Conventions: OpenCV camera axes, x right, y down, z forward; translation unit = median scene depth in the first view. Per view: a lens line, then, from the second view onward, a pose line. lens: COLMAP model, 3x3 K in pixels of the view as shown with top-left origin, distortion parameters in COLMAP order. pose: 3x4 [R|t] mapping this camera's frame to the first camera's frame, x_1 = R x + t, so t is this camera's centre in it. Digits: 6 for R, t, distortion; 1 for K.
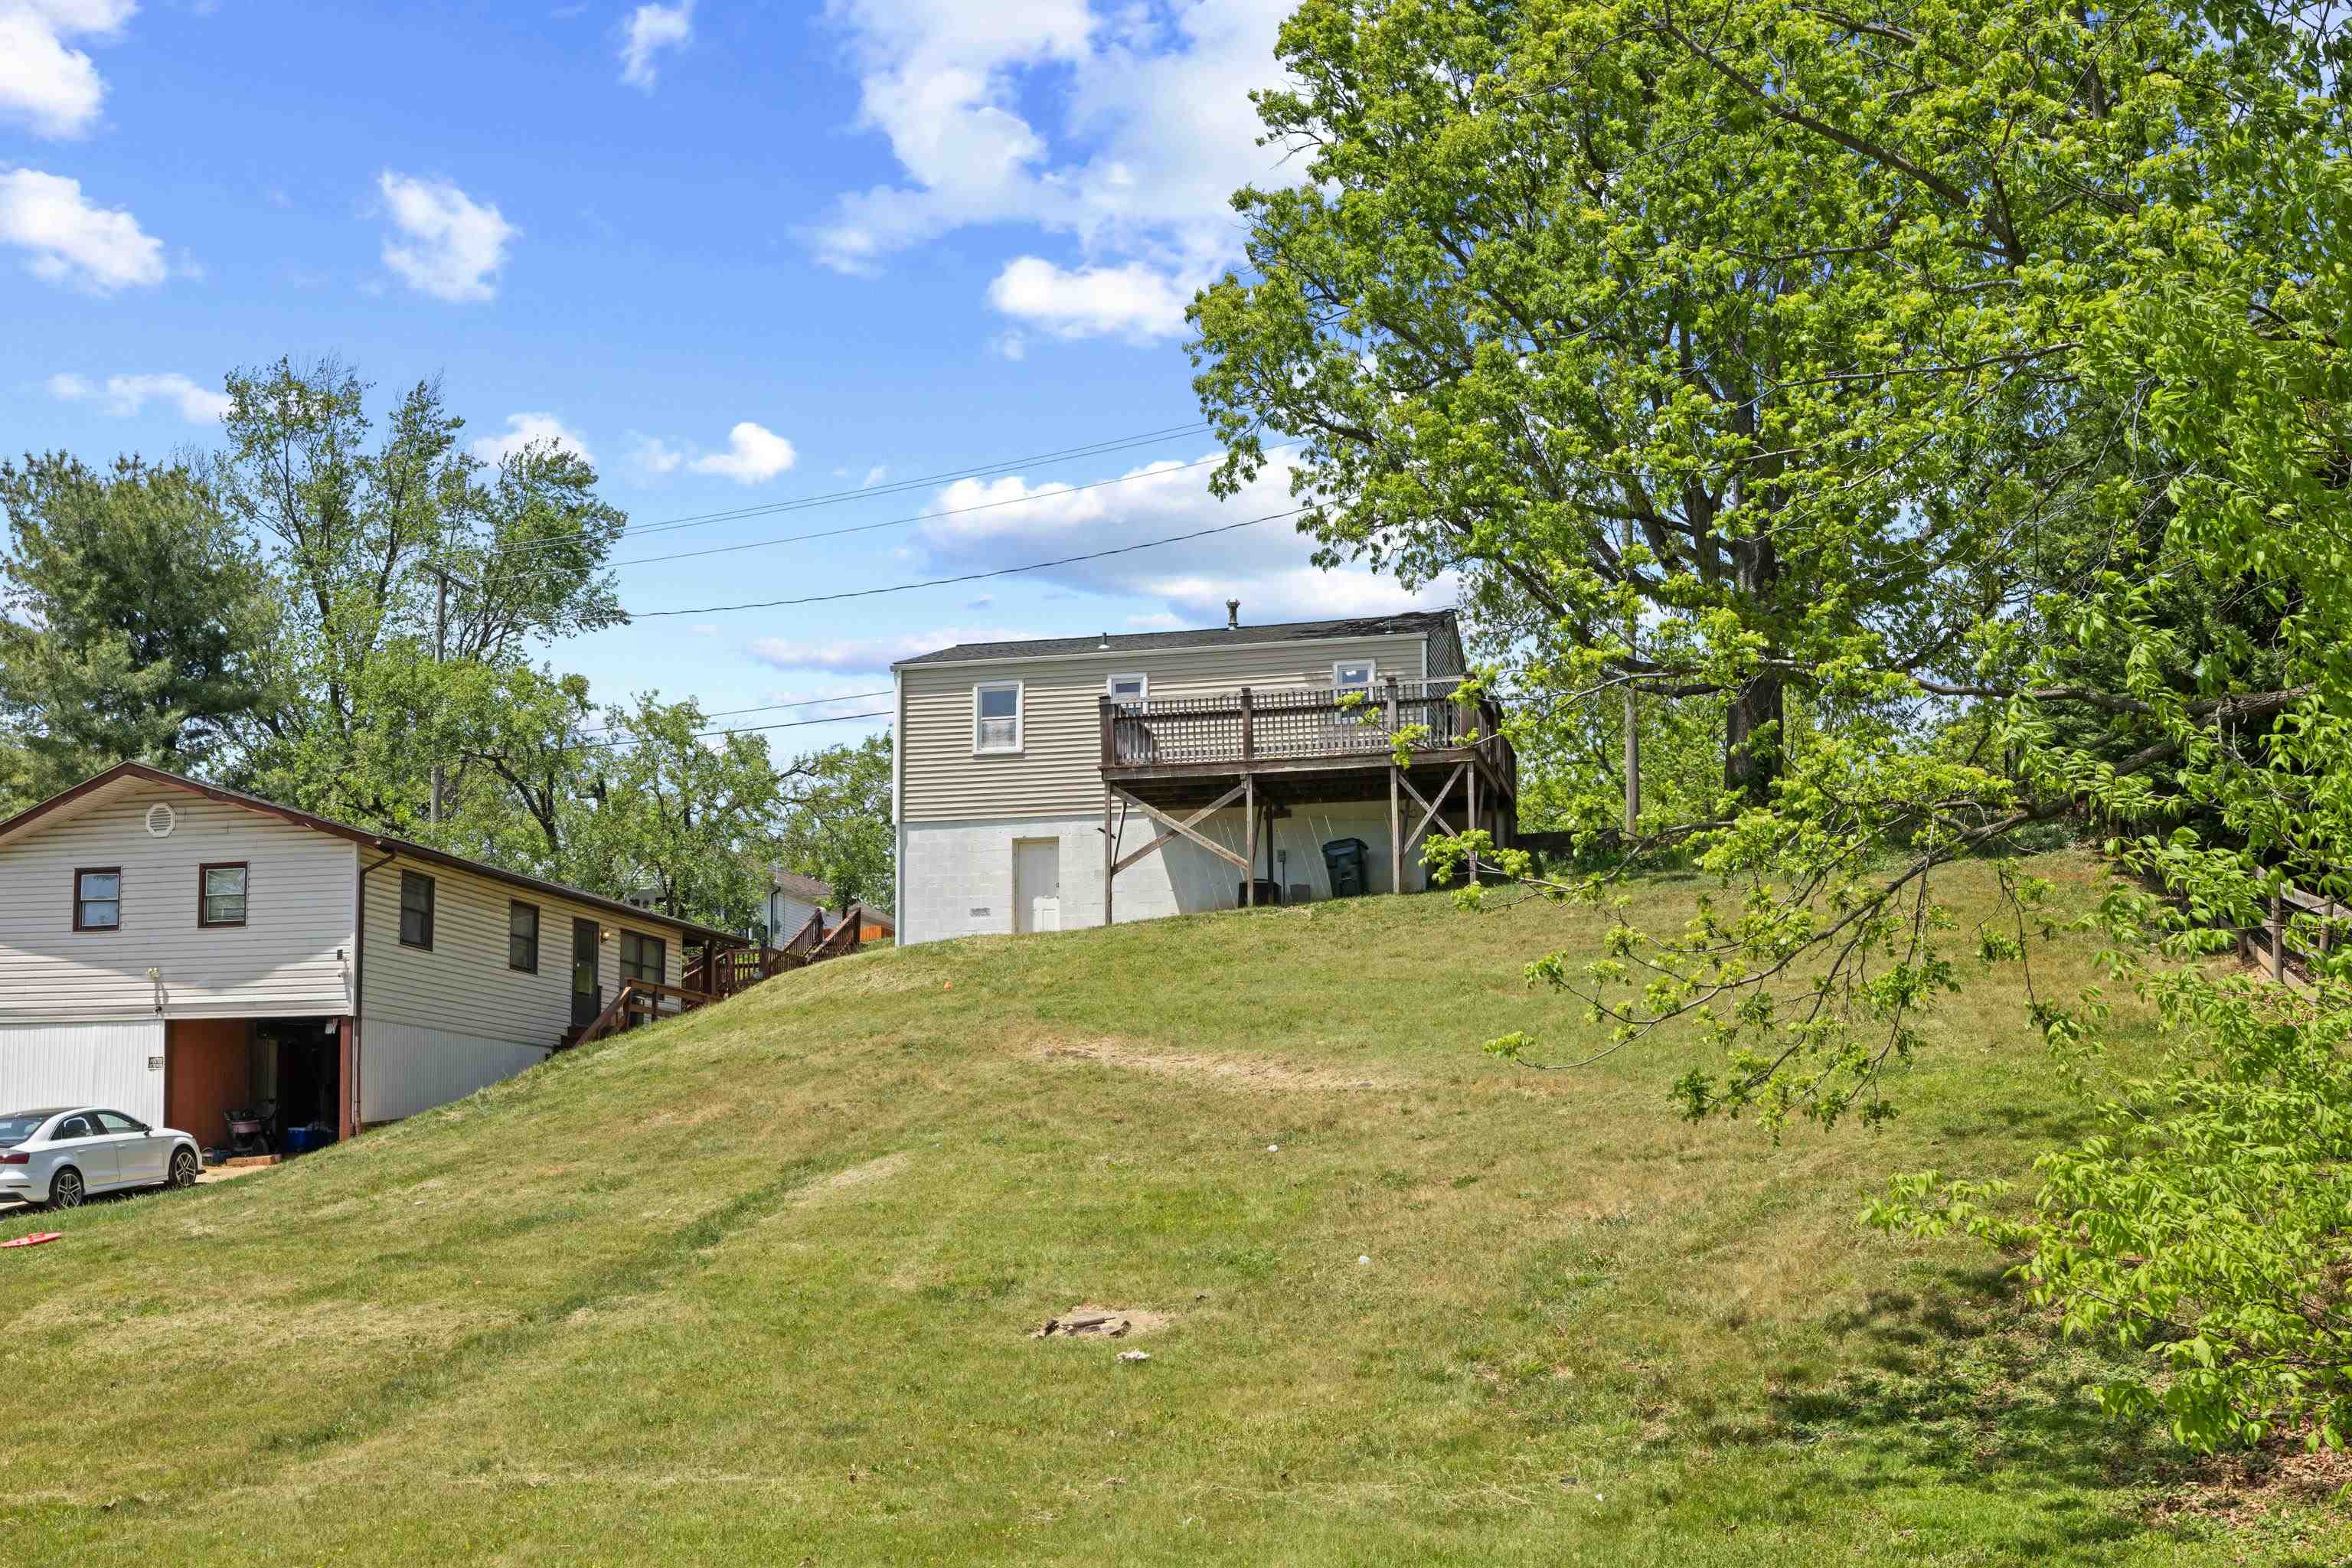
lens RADIAL K [[2433.3, 0, 1152.5], [0, 2433.3, 1110.2], [0, 0, 1]] dist [-0.010186, 0.141666]
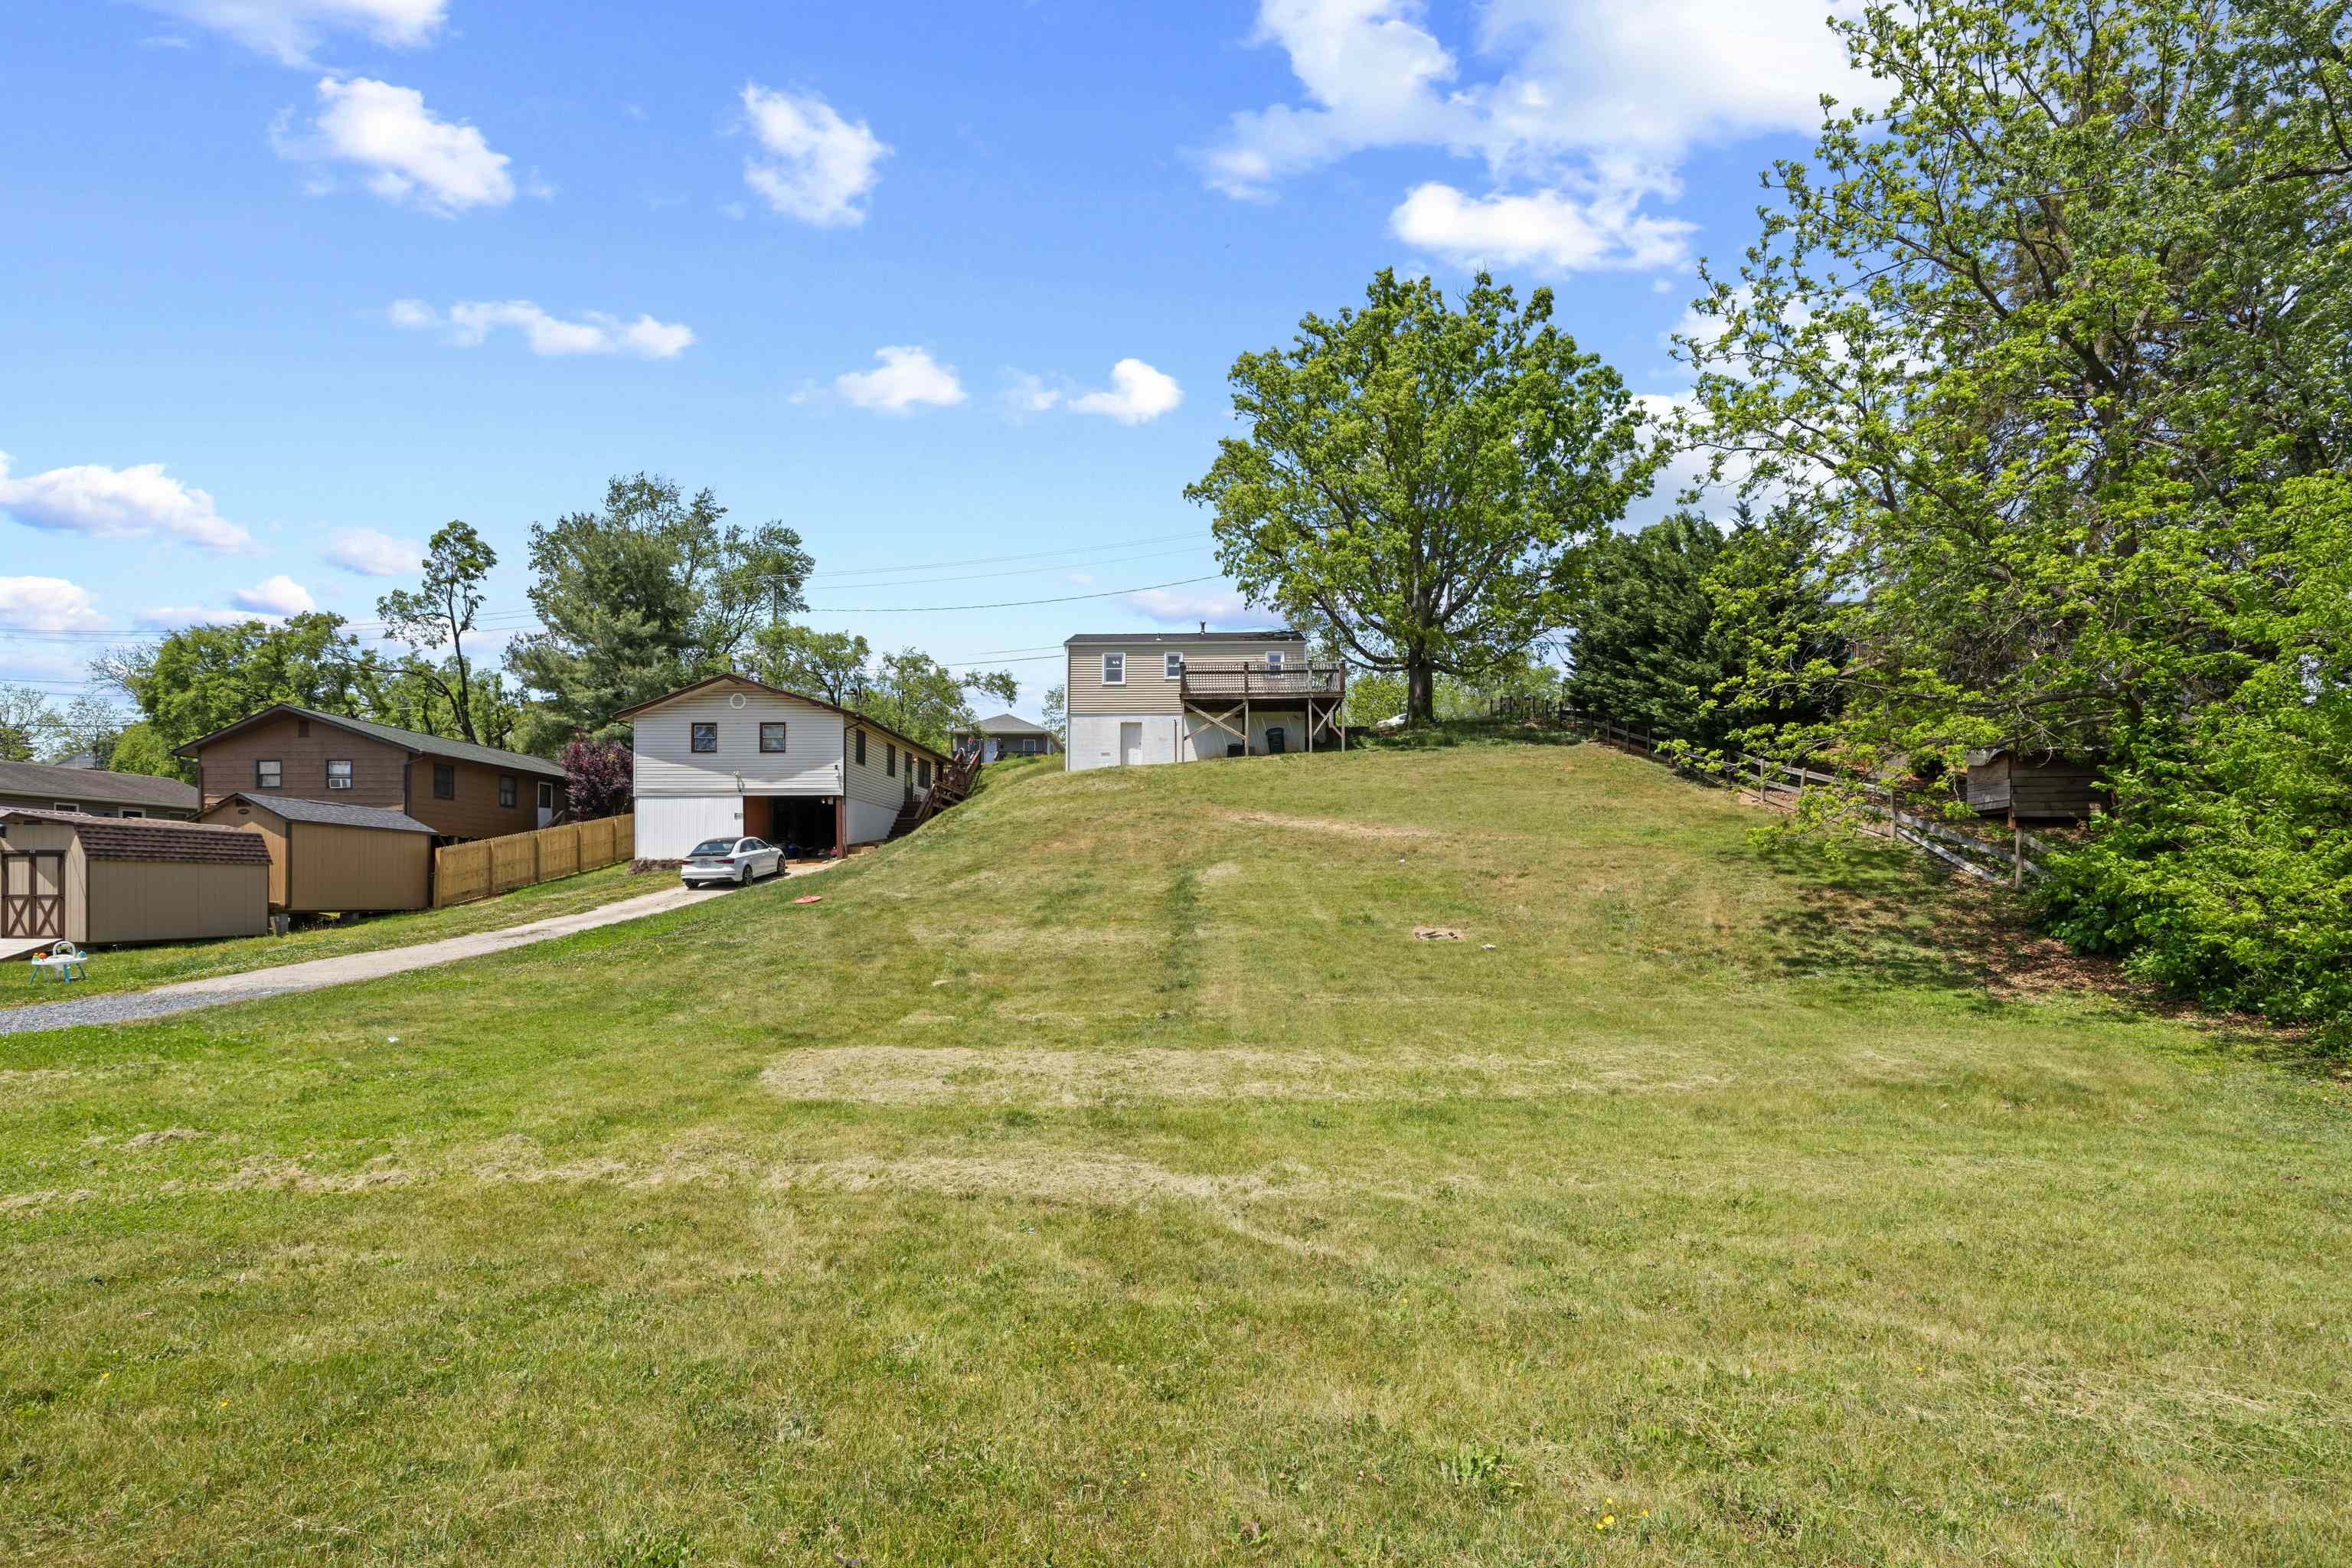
lens RADIAL K [[1051.5, 0, 1184.1], [0, 1051.5, 905.0], [0, 0, 1]] dist [-0.000300, 0.000128]
pose [[0.974558, -0.004922, 0.224080, -0.233938], [-0.009198, 0.998038, 0.061927, -0.002025], [-0.223945, -0.062412, 0.972601, 0.012325]]
